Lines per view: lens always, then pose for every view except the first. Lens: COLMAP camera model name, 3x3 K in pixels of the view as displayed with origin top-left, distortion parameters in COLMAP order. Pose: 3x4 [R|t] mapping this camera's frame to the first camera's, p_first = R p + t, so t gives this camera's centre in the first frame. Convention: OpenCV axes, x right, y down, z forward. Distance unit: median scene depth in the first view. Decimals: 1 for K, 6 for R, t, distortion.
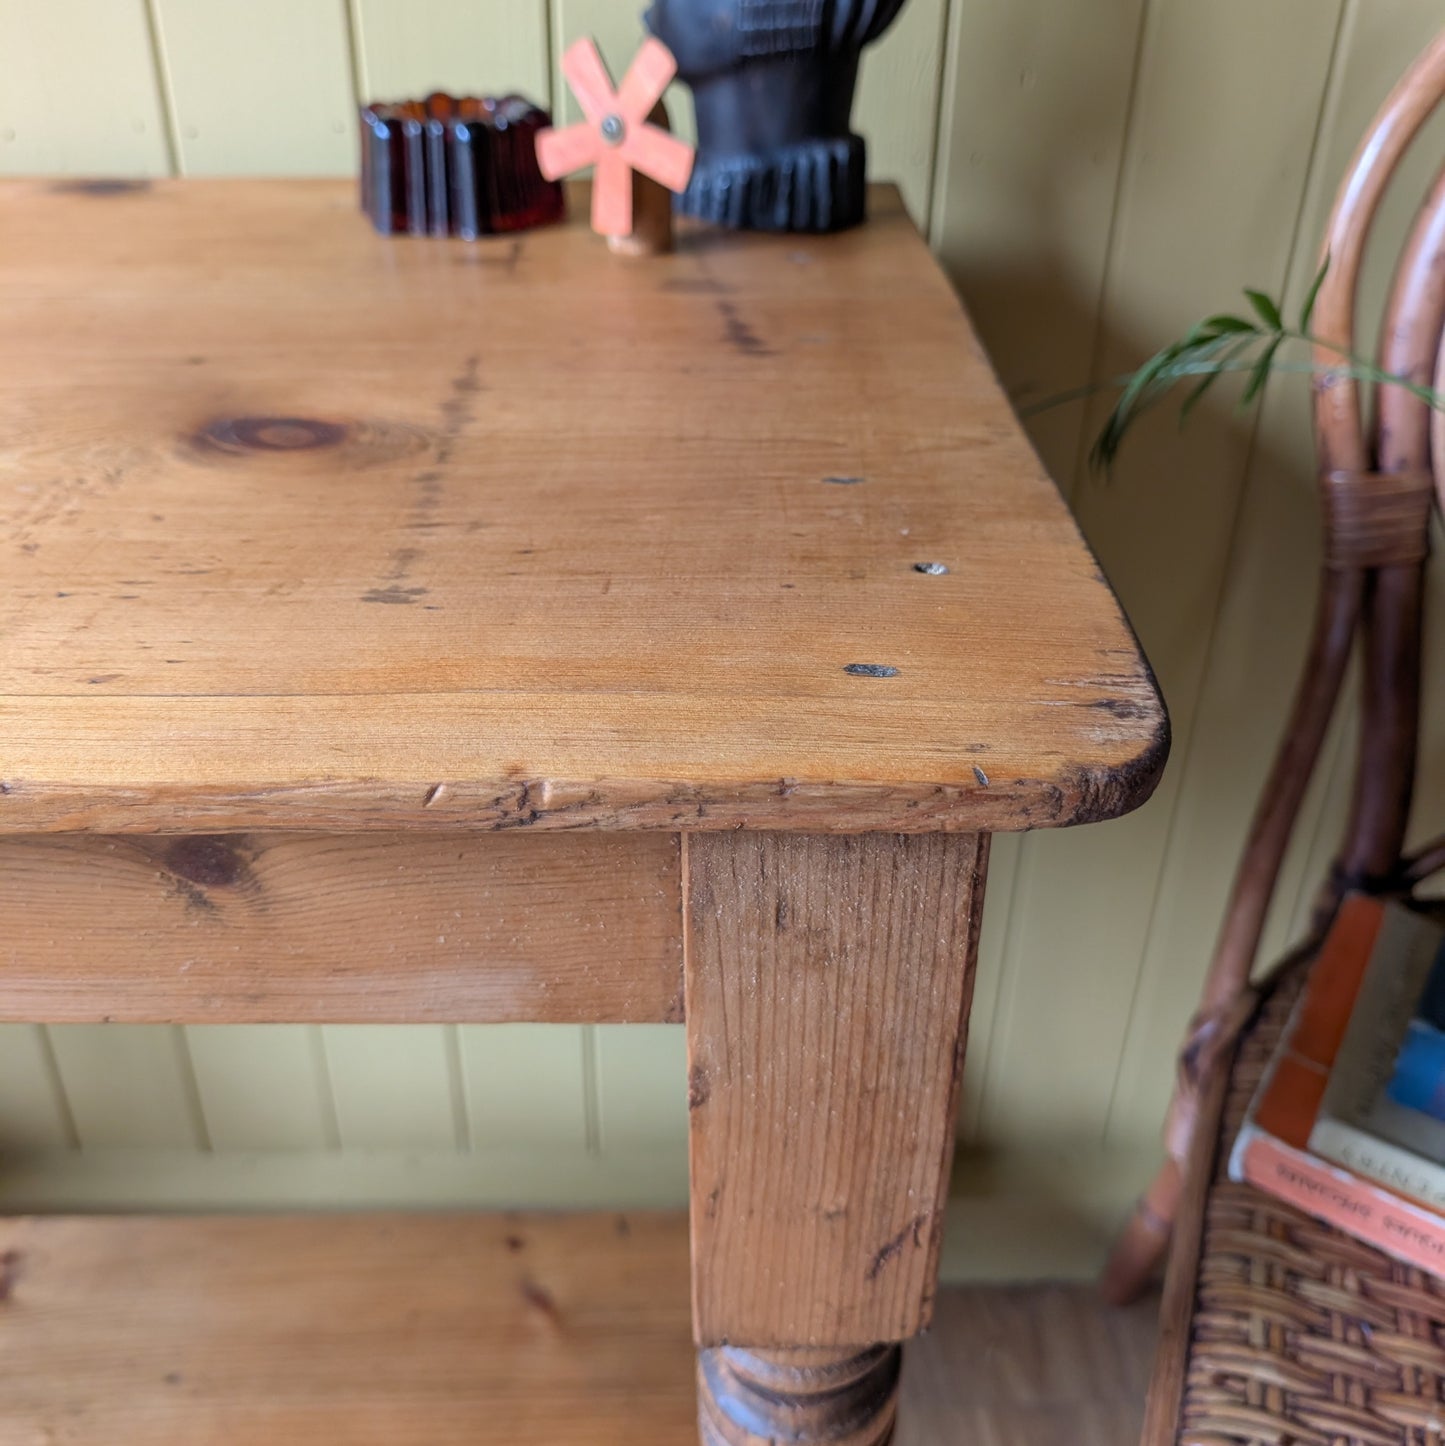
lens RADIAL K [[1434.1, 0, 717.1], [0, 1434.1, 599.9], [0, 0, 1]] dist [-0.038818, 0.023186]
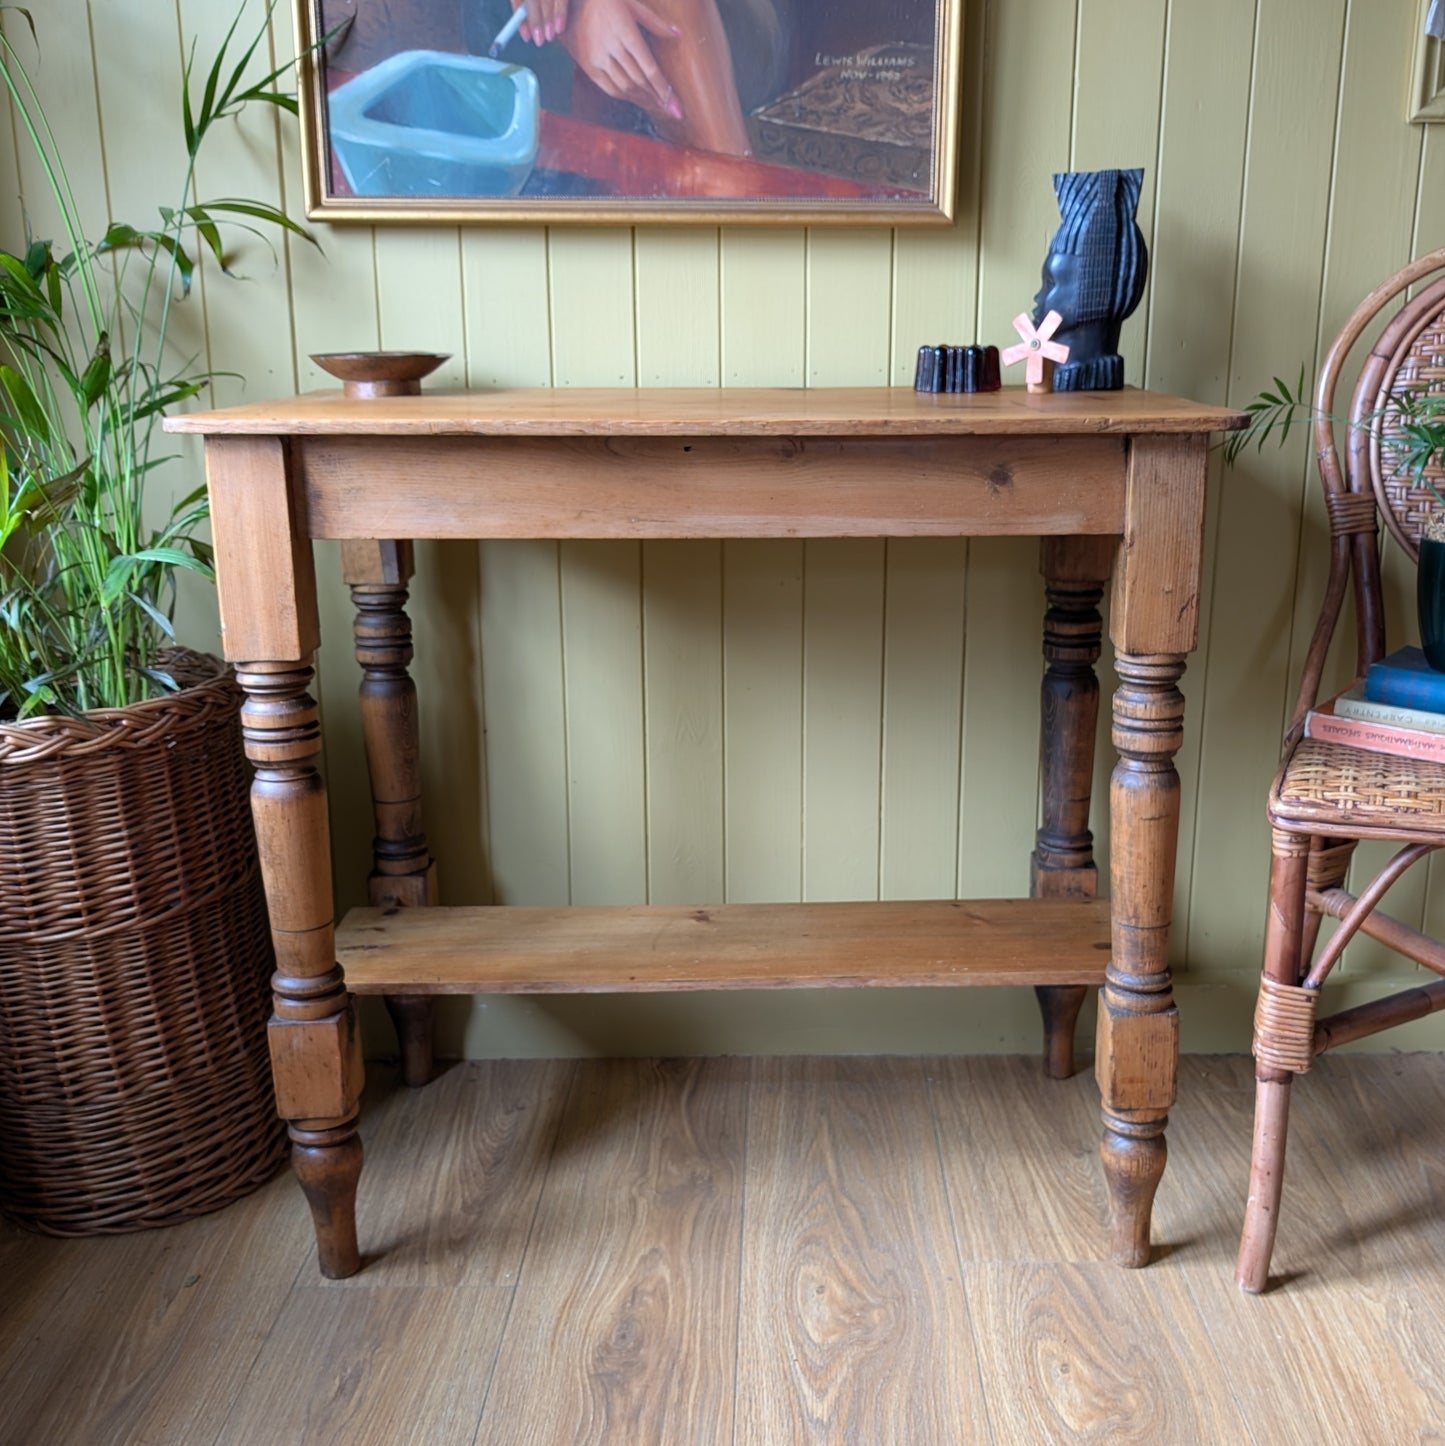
lens RADIAL K [[1558.9, 0, 776.7], [0, 1558.9, 709.1], [0, 0, 1]] dist [0.004113, 0.009058]
pose [[0.999869, -0.010703, -0.012159, -0.836458], [0.007475, 0.970776, -0.239871, 1.629299], [0.014371, 0.239748, 0.970729, -2.652916]]
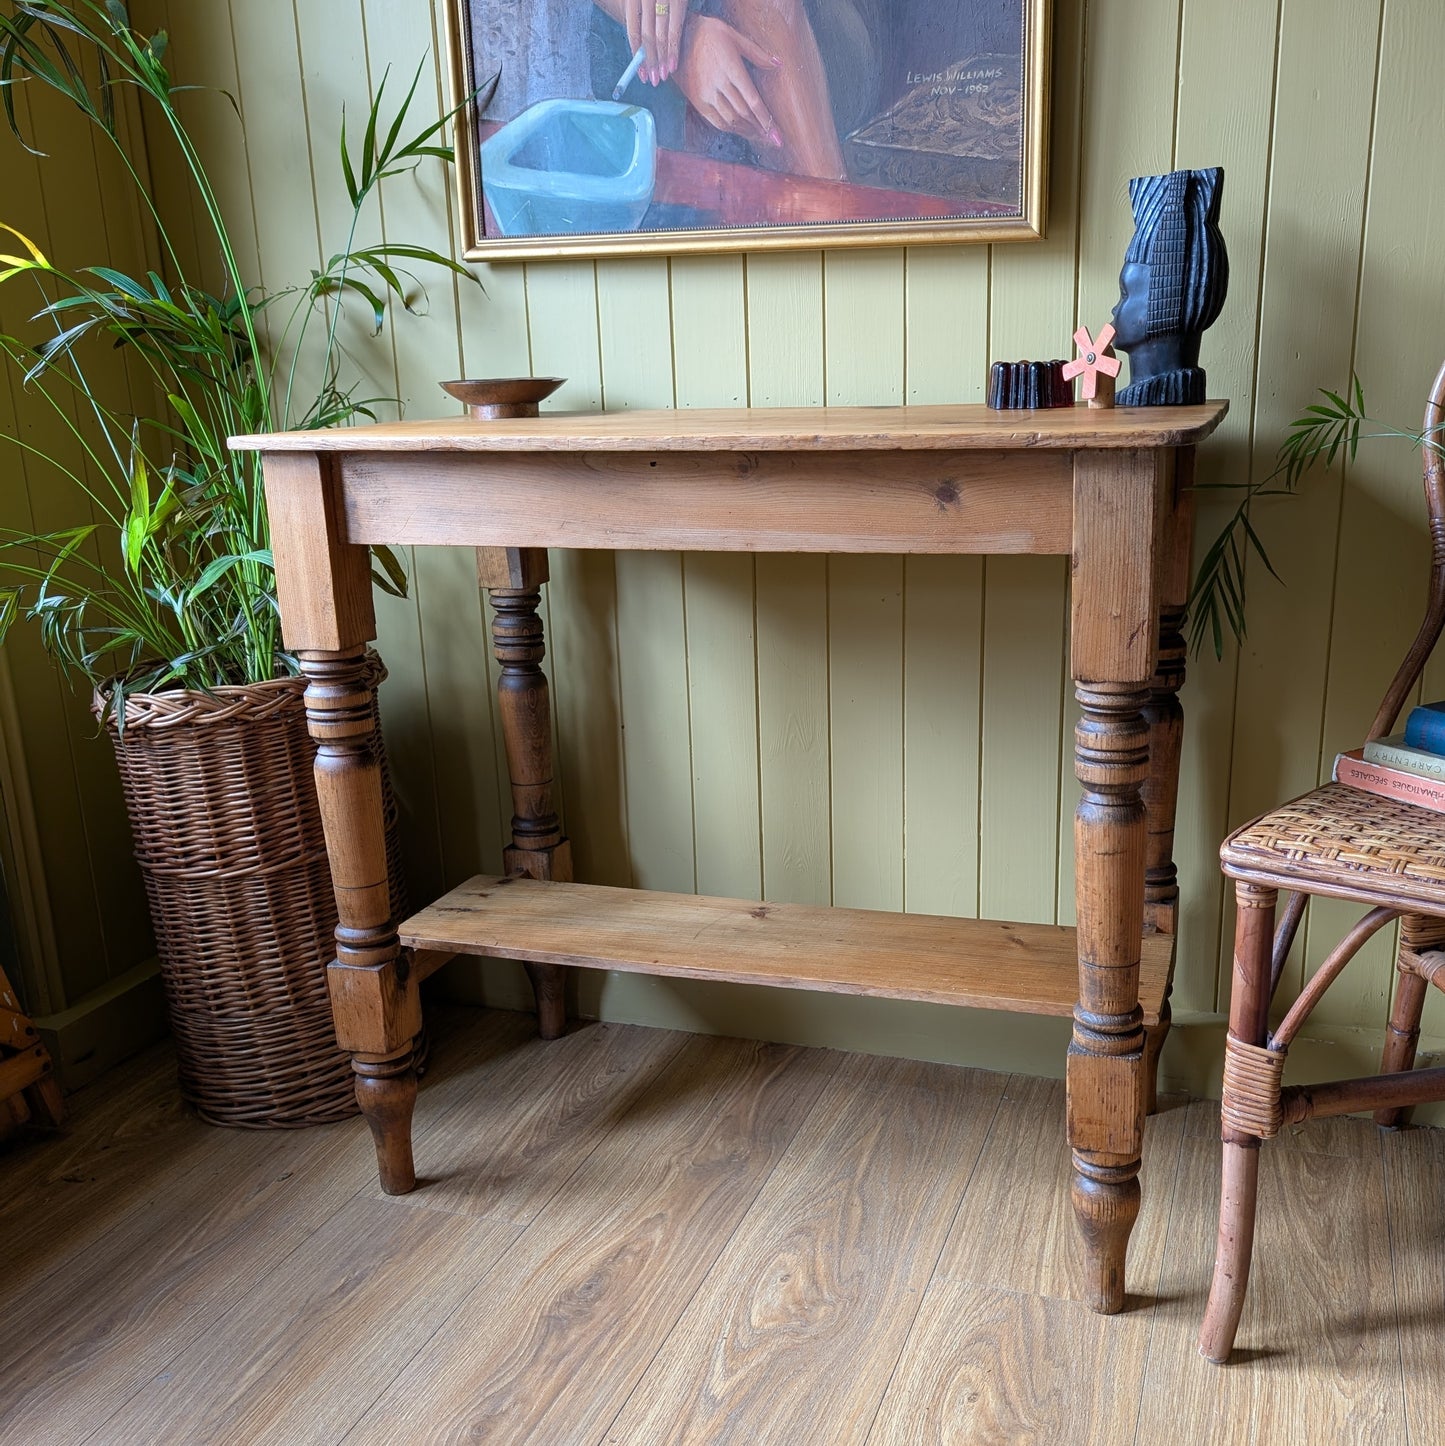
lens RADIAL K [[1453.0, 0, 782.6], [0, 1453.0, 760.6], [0, 0, 1]] dist [0.018238, -0.016247]
pose [[0.944631, 0.055027, -0.323489, 0.464471], [-0.123060, 0.973295, -0.193788, 1.519526], [0.304186, 0.222866, 0.926176, -2.299174]]
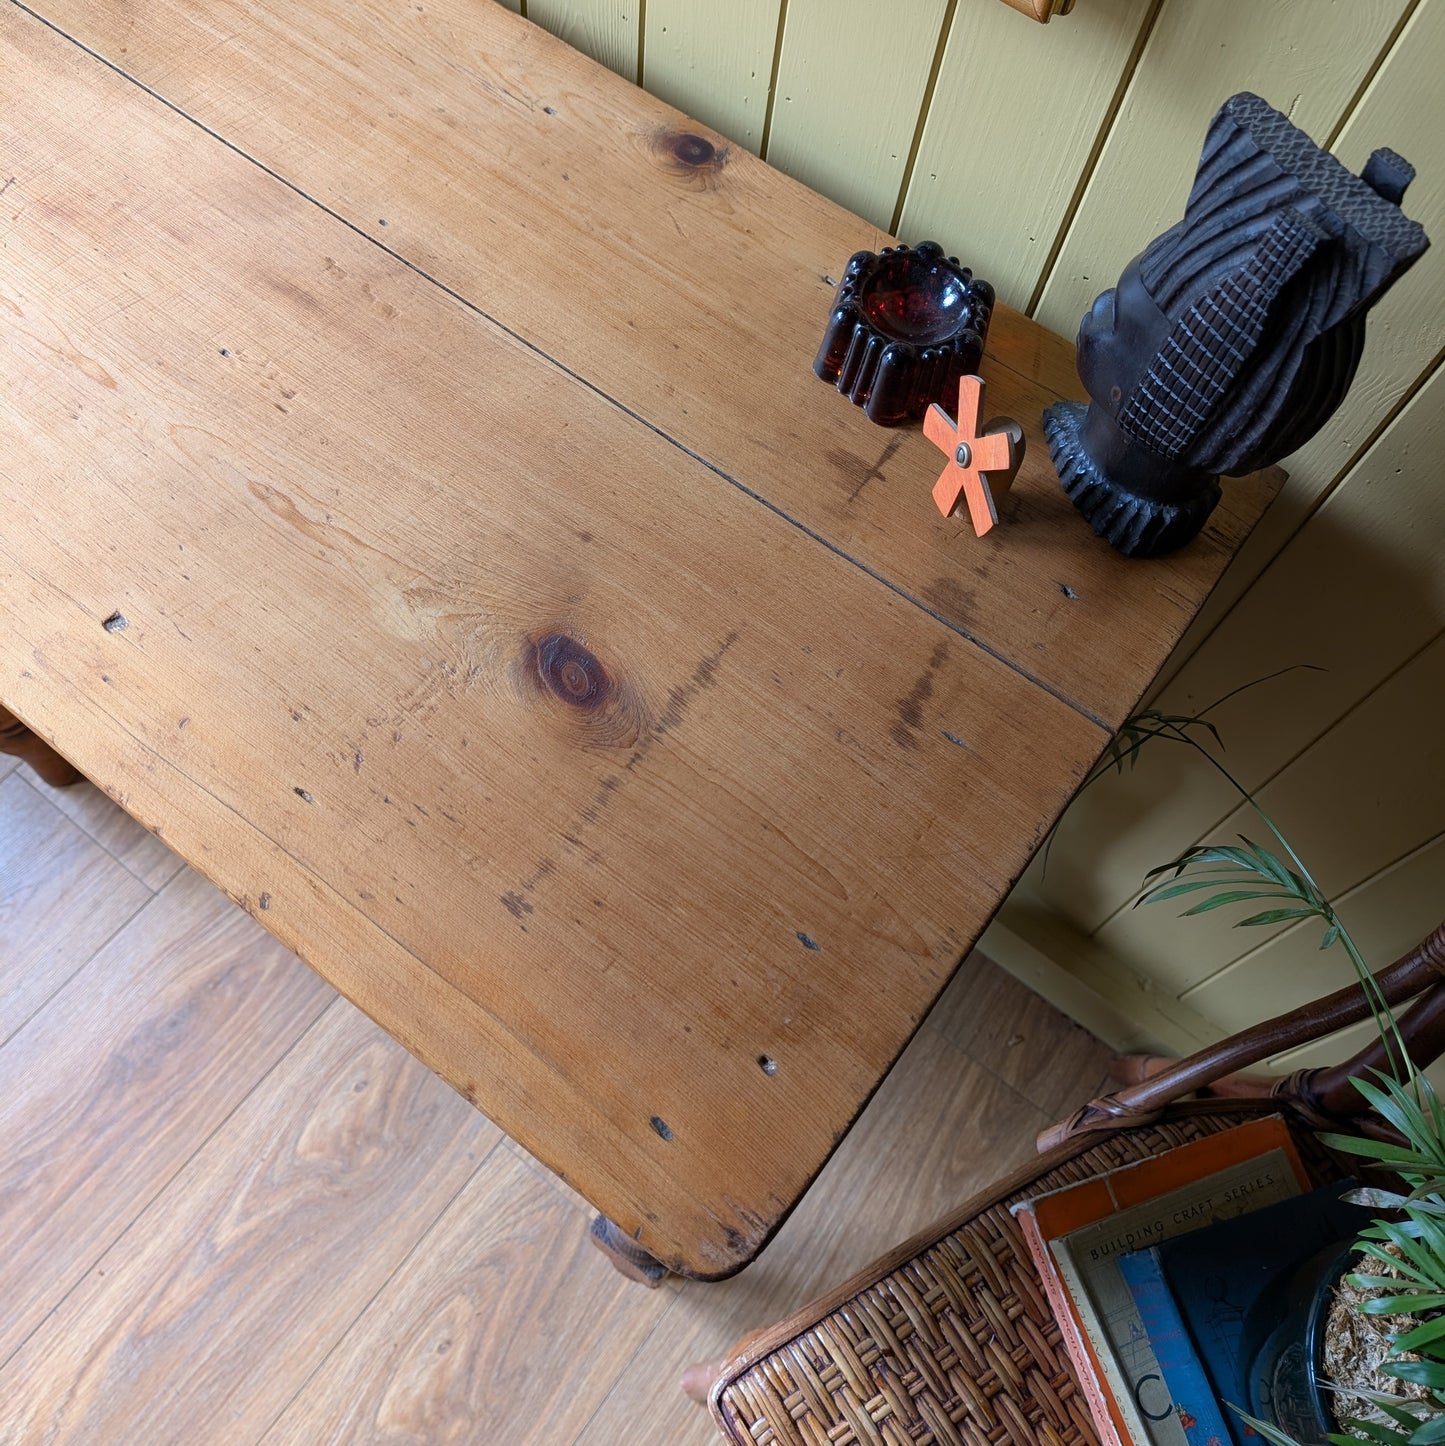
lens RADIAL K [[1400.6, 0, 705.9], [0, 1400.6, 620.5], [0, 0, 1]] dist [-0.007433, 0.010629]
pose [[0.790030, 0.559125, -0.251459, 0.210054], [-0.339850, 0.740788, 0.579427, -1.334859], [0.510250, -0.372307, 0.775263, -0.149750]]
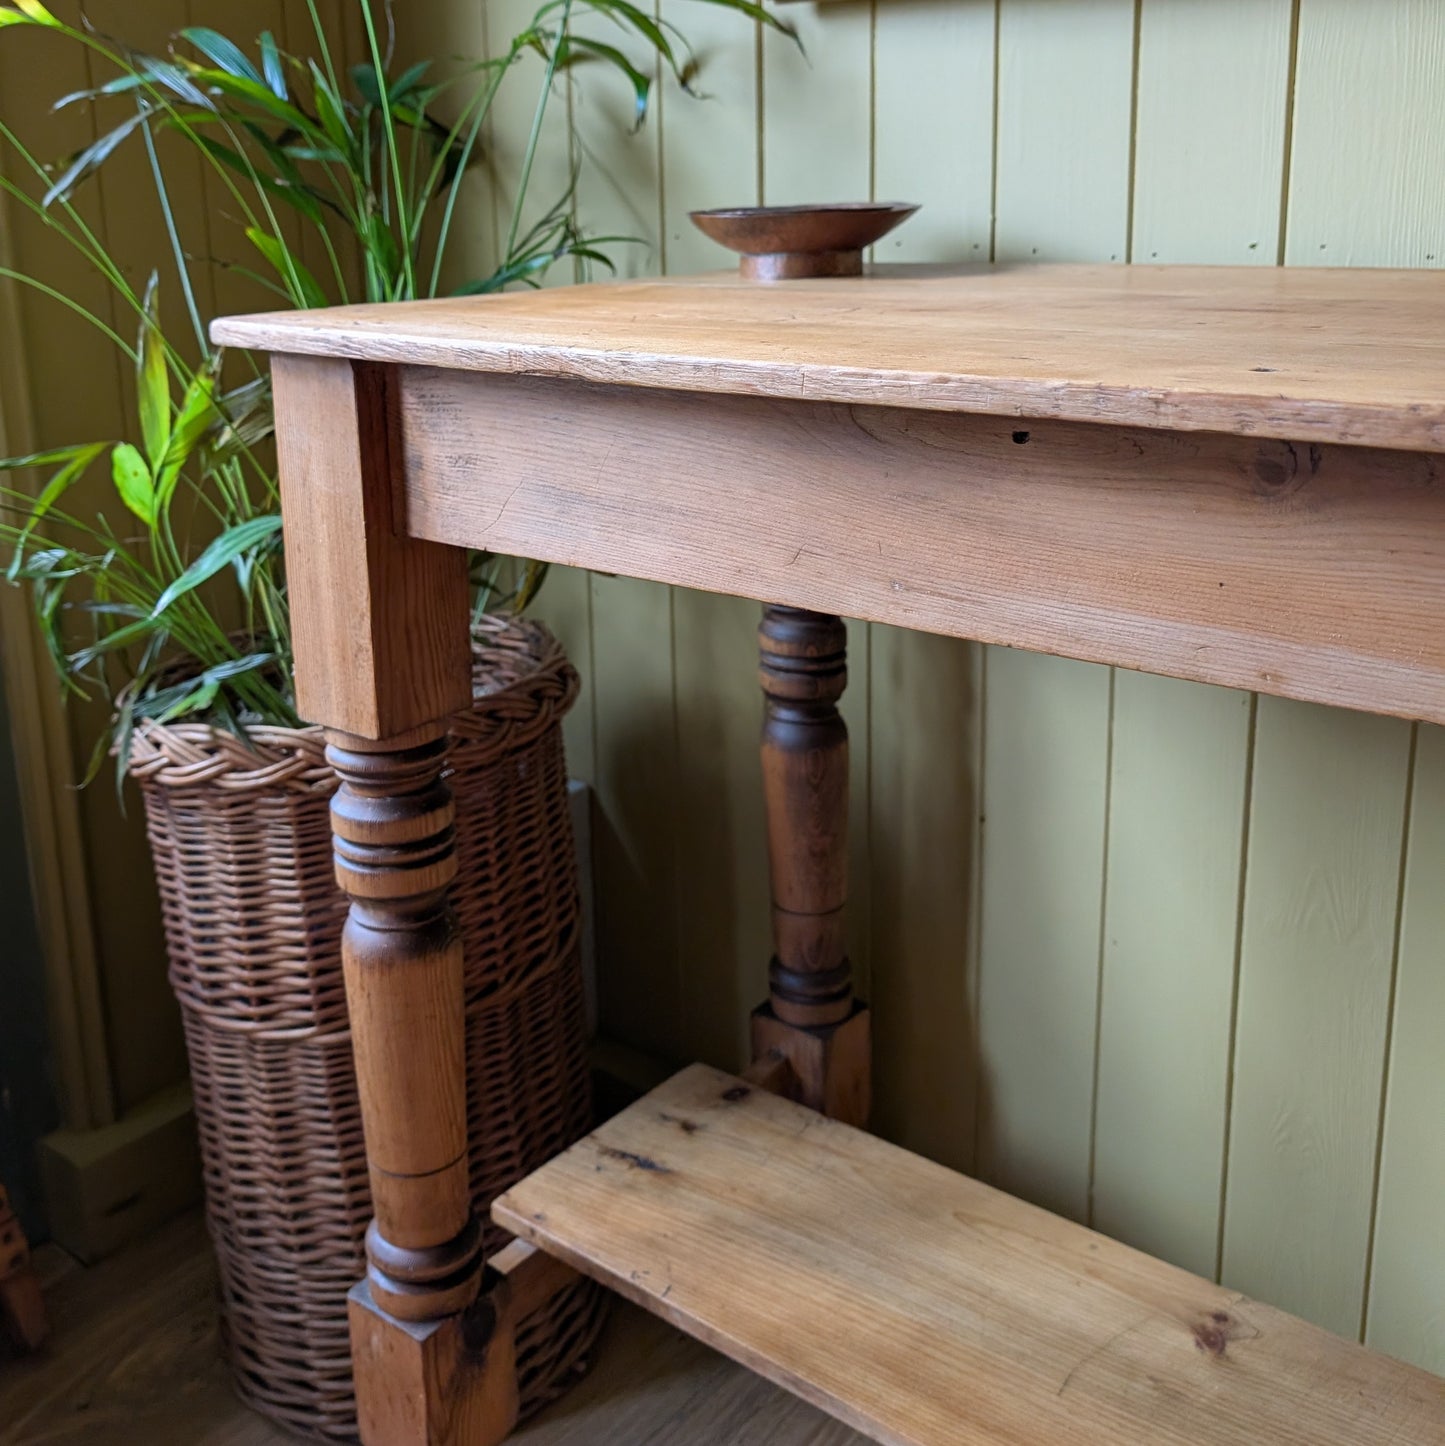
lens RADIAL K [[1572.6, 0, 646.3], [0, 1572.6, 524.0], [0, 0, 1]] dist [0.014187, -0.033762]
pose [[0.752820, 0.110963, -0.648807, -0.352171], [-0.278592, 0.946762, -0.161333, 0.536274], [0.596363, 0.302207, 0.743654, -0.477052]]
